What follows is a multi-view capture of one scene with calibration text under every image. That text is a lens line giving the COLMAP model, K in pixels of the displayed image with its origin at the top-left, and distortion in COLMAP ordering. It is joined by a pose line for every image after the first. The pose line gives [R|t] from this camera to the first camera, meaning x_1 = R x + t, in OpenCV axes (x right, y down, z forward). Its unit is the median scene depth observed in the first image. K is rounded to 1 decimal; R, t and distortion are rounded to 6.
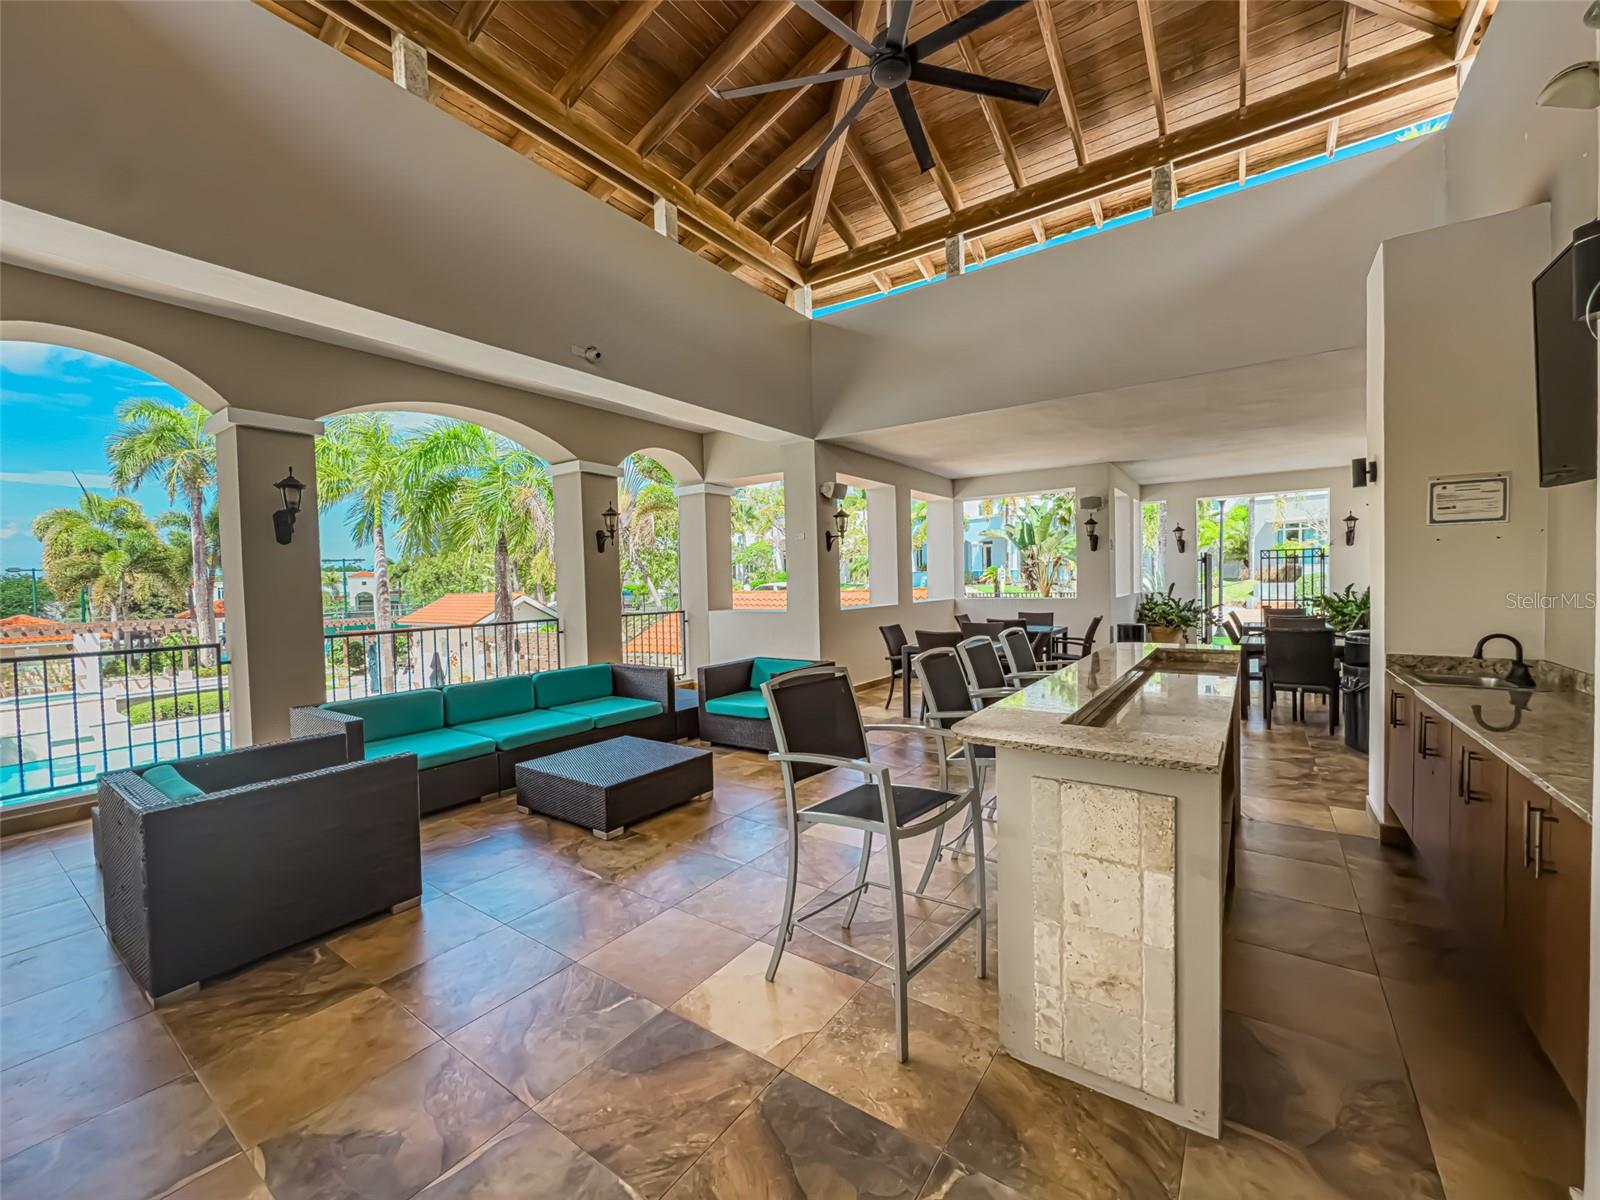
lens RADIAL K [[647.3, 0, 800.0], [0, 647.3, 600.0], [0, 0, 1]] dist [-0.003012, -0.000310]
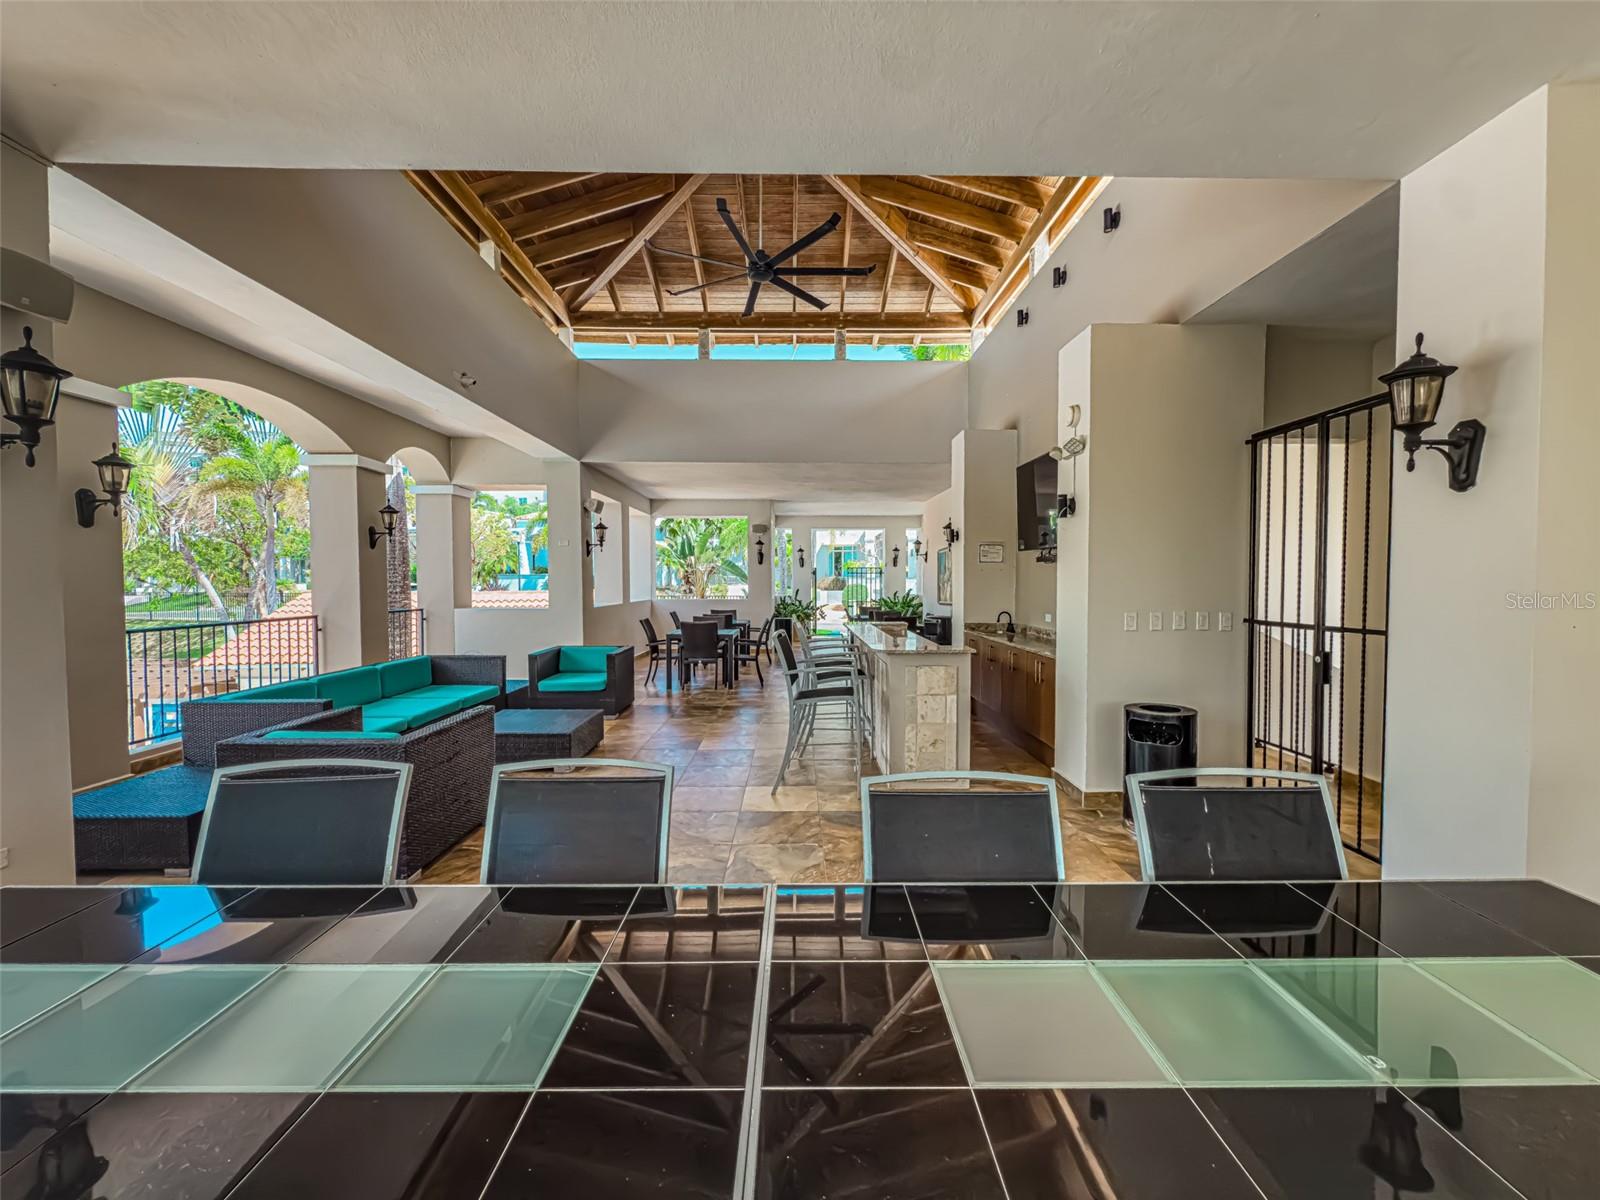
lens RADIAL K [[647.3, 0, 800.0], [0, 647.3, 600.0], [0, 0, 1]] dist [-0.003012, -0.000310]
pose [[0.810075, 0.006206, 0.586294, -0.361960], [-0.002539, 0.999972, -0.007077, 0.011039], [-0.586321, 0.004244, 0.810067, -0.191112]]
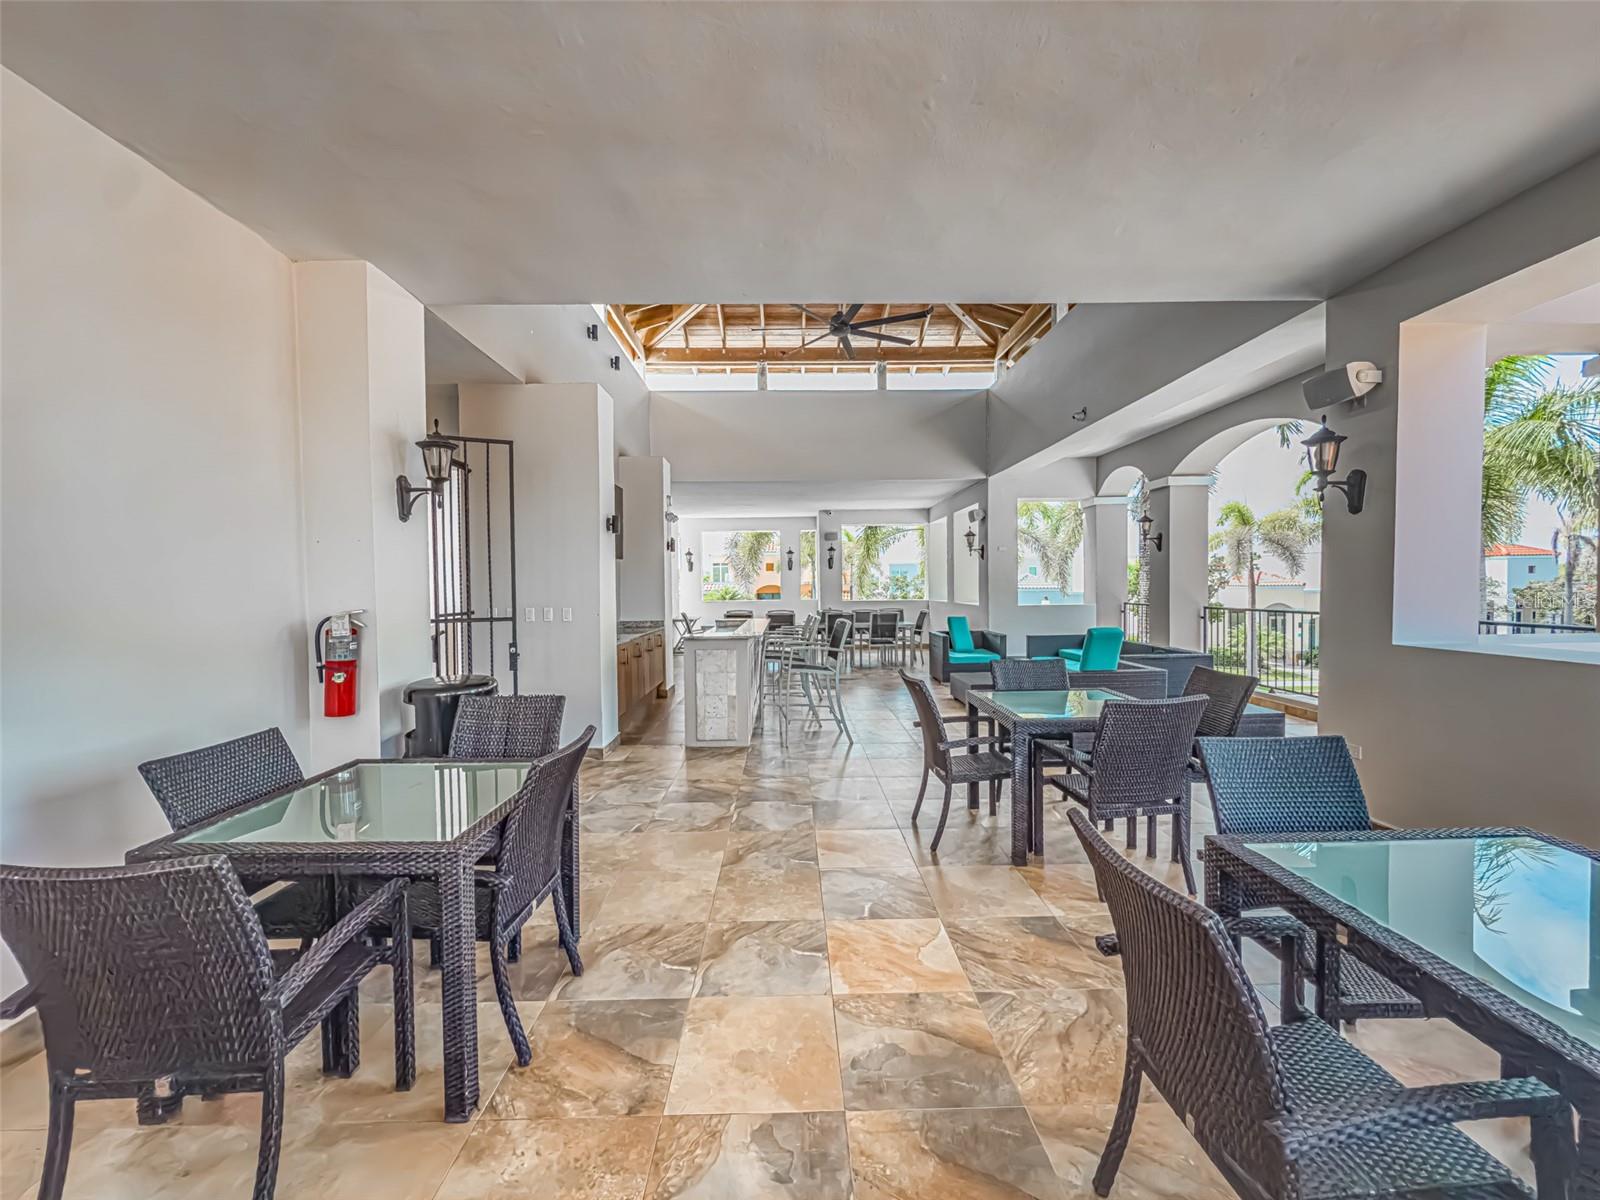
lens RADIAL K [[647.3, 0, 800.0], [0, 647.3, 600.0], [0, 0, 1]] dist [-0.003012, -0.000310]
pose [[0.809813, 0.001853, 0.586686, -0.557185], [0.007921, 0.999869, -0.014091, 0.026822], [-0.586635, 0.016058, 0.809692, -0.275232]]
